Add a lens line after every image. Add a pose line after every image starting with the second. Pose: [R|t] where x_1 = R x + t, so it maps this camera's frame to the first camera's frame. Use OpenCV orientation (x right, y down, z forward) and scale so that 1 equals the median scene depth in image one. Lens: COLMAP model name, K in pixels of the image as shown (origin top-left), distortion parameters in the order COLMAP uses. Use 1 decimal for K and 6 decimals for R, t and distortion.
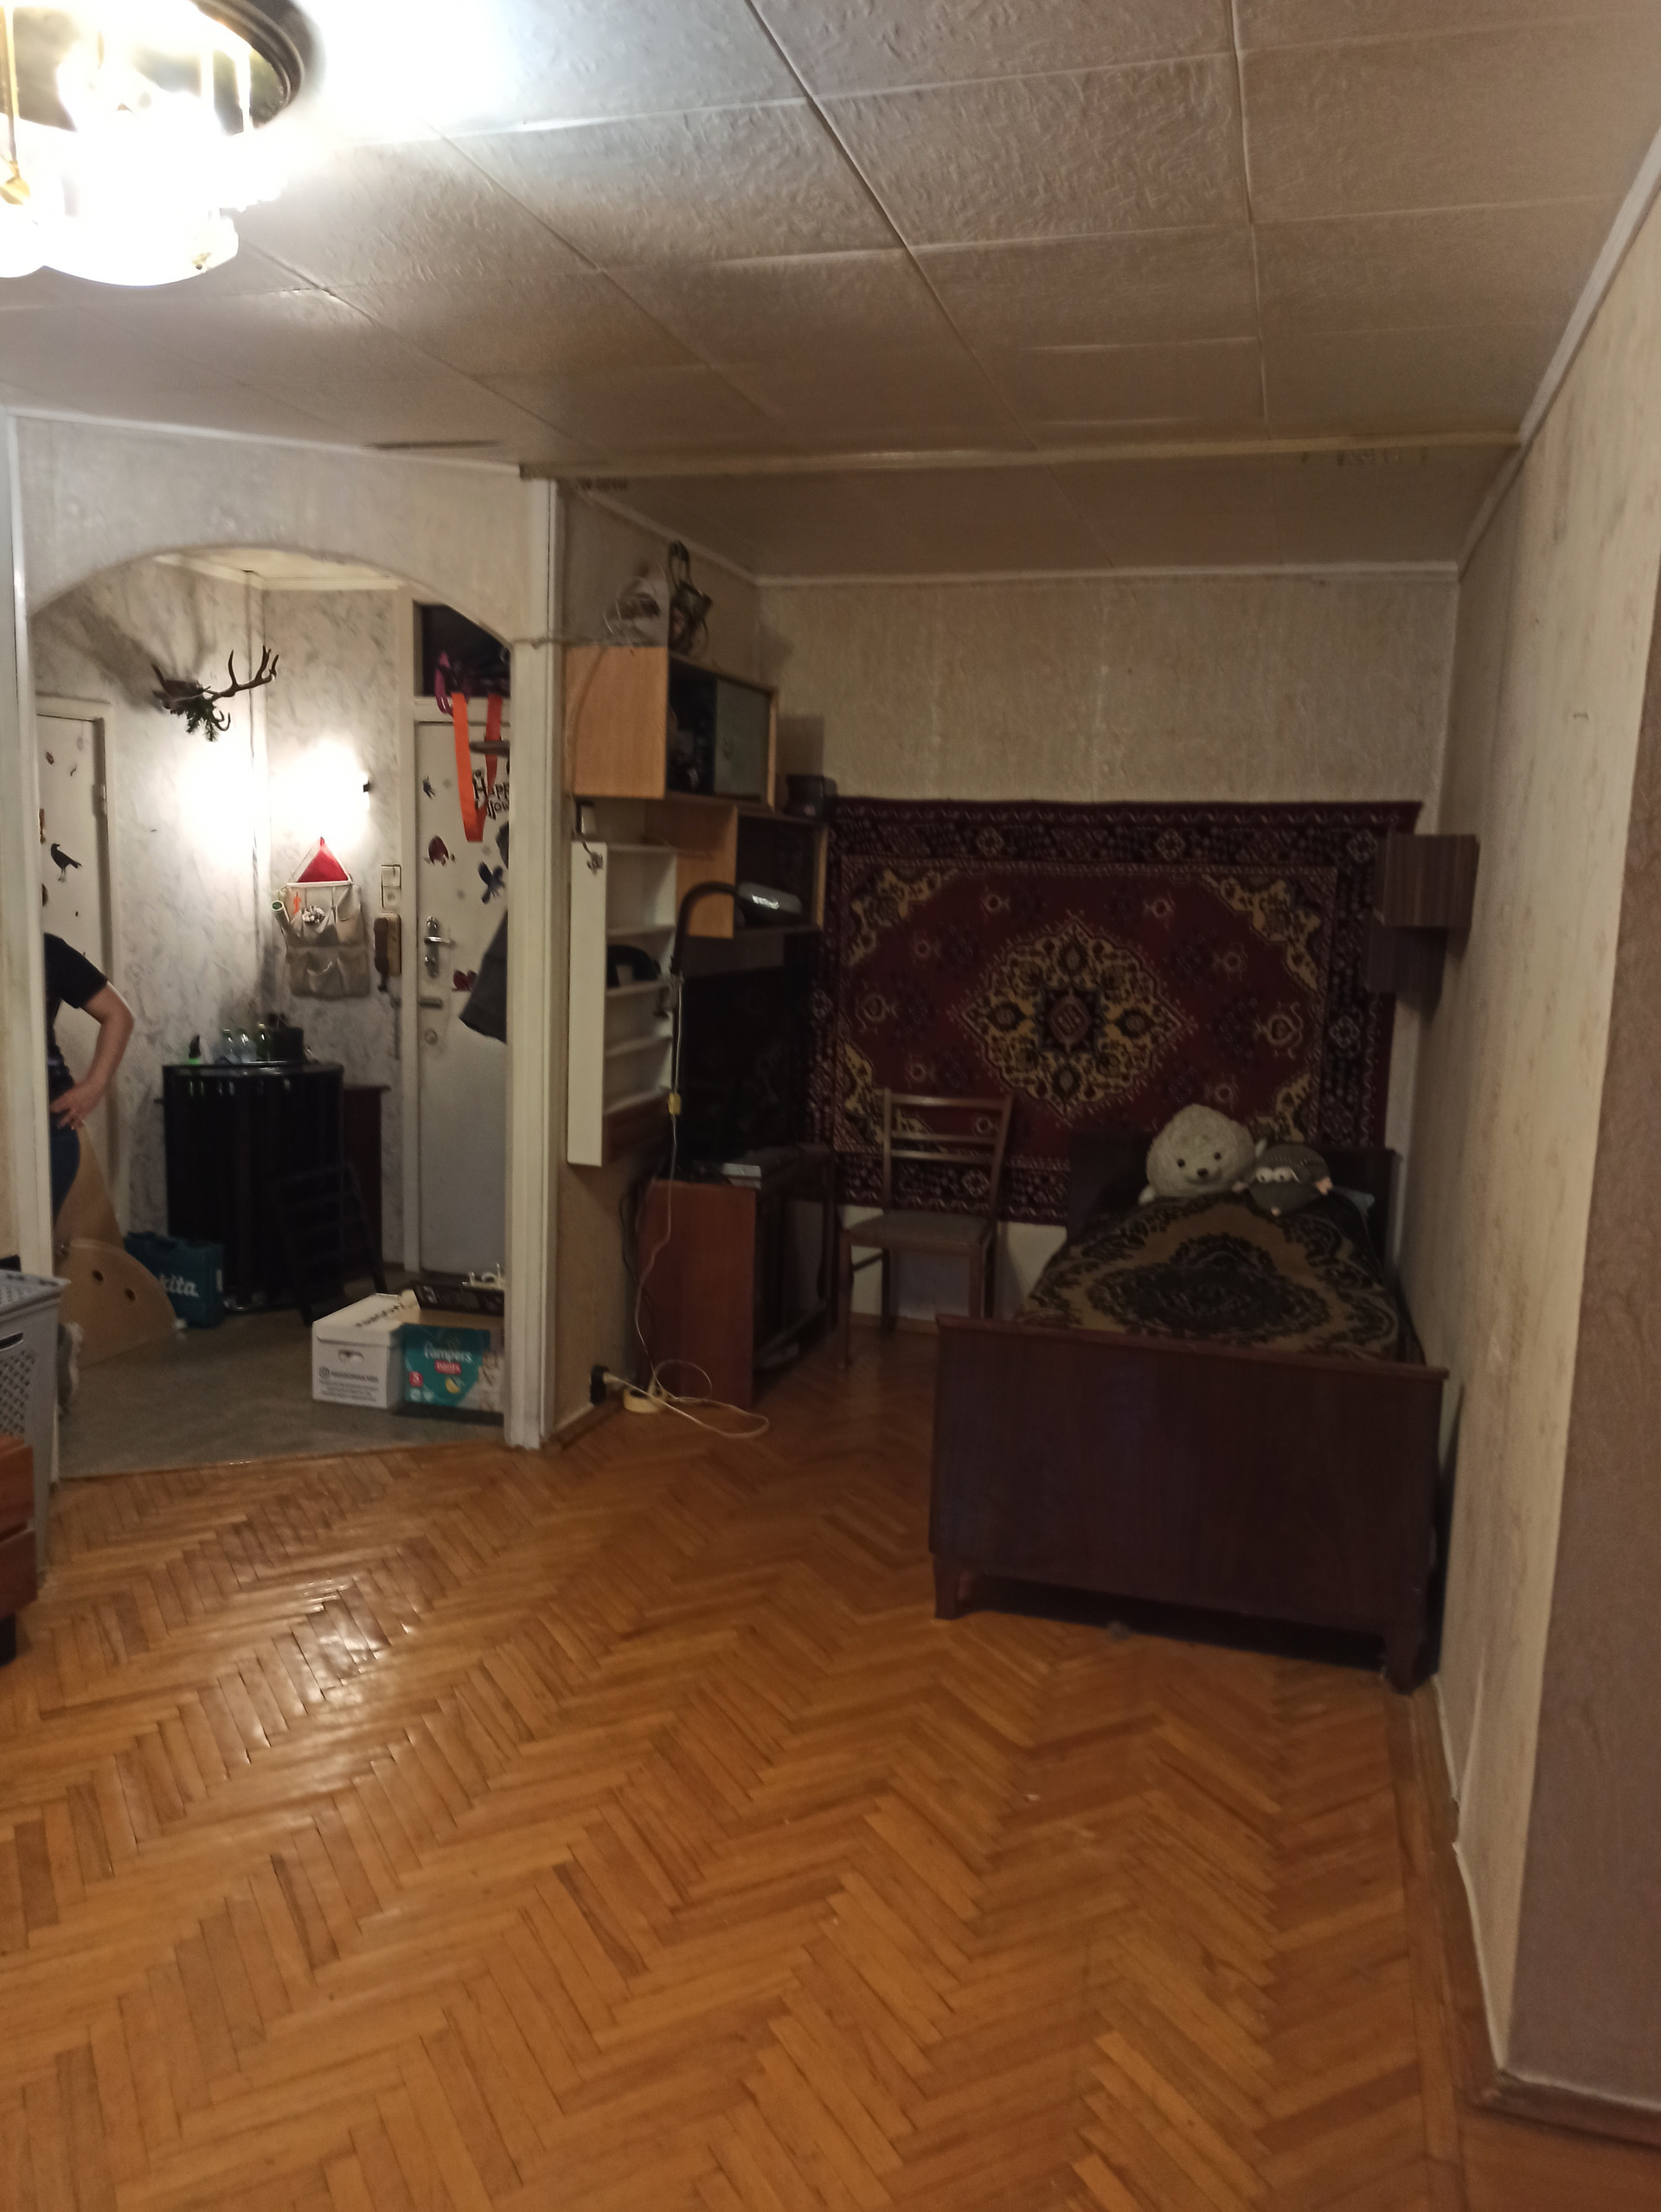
lens RADIAL K [[1625.6, 0, 838.7], [0, 1625.6, 1106.8], [0, 0, 1]] dist [0.031848, -0.027337]
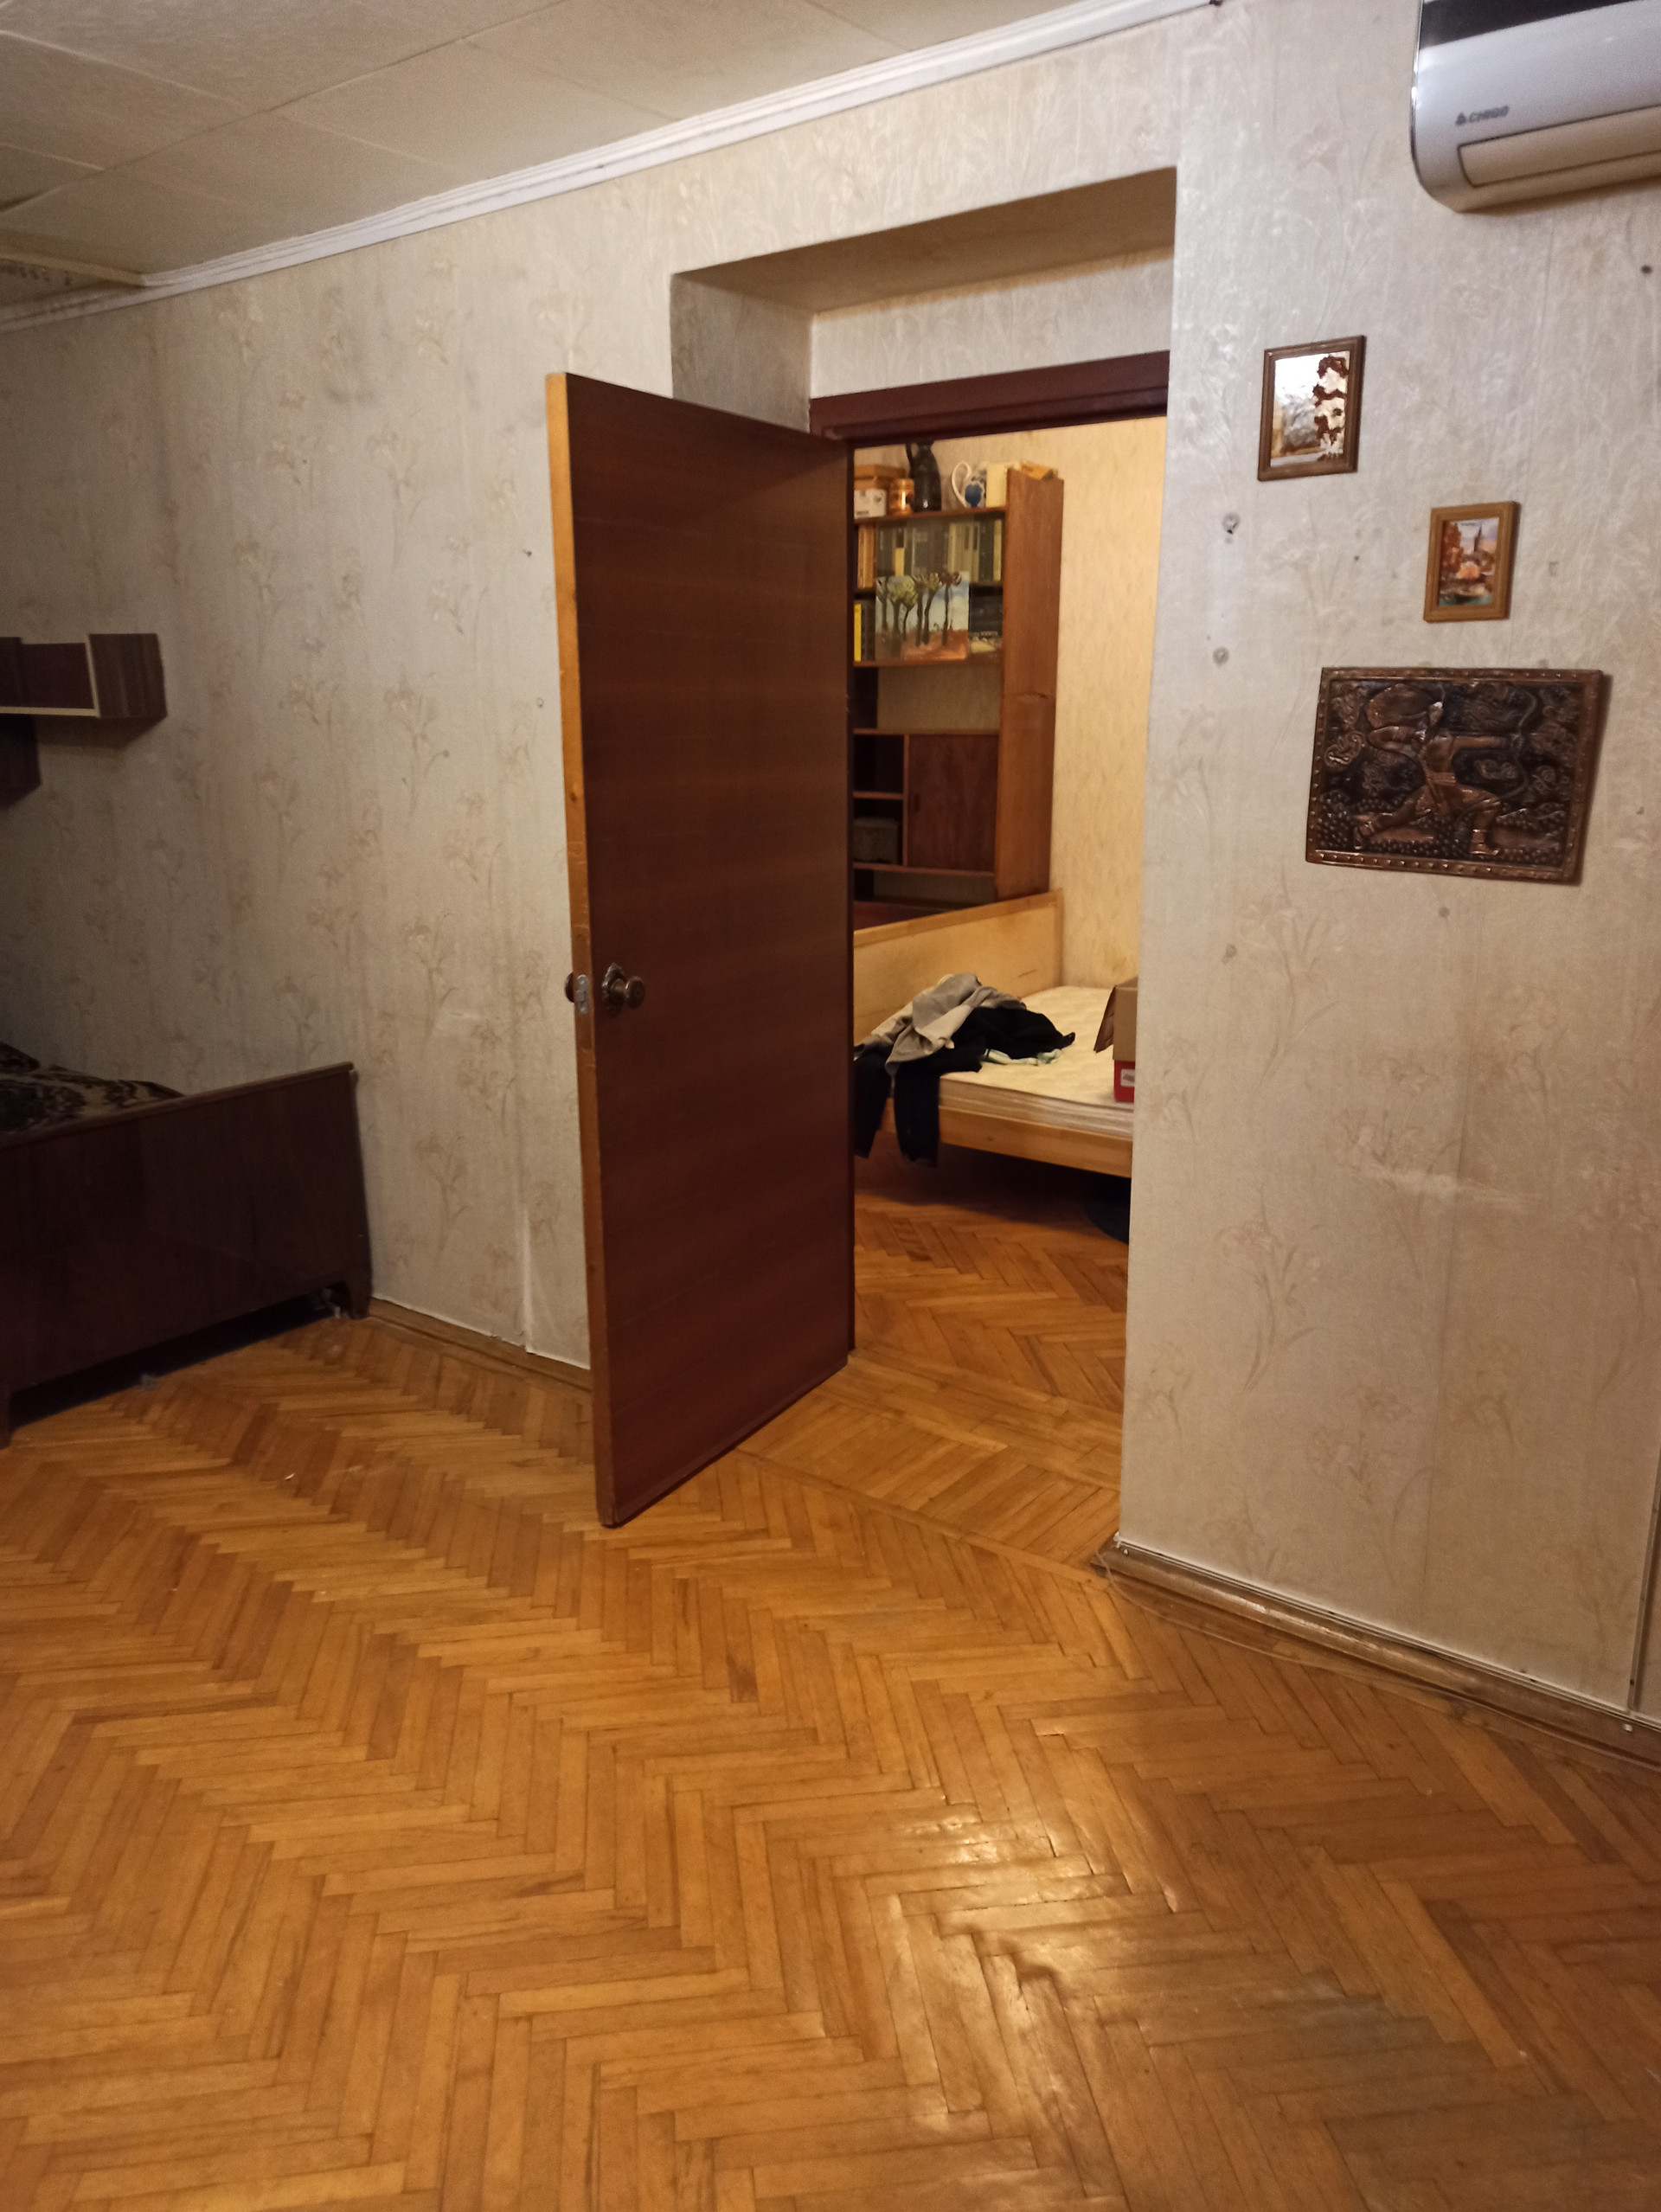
lens RADIAL K [[1625.6, 0, 834.8], [0, 1625.6, 1115.3], [0, 0, 1]] dist [0.031848, -0.027337]
pose [[0.361593, -0.269172, 0.892635, -0.709874], [0.152102, 0.961622, 0.228360, -0.038236], [-0.919846, 0.053198, 0.388657, 0.161101]]
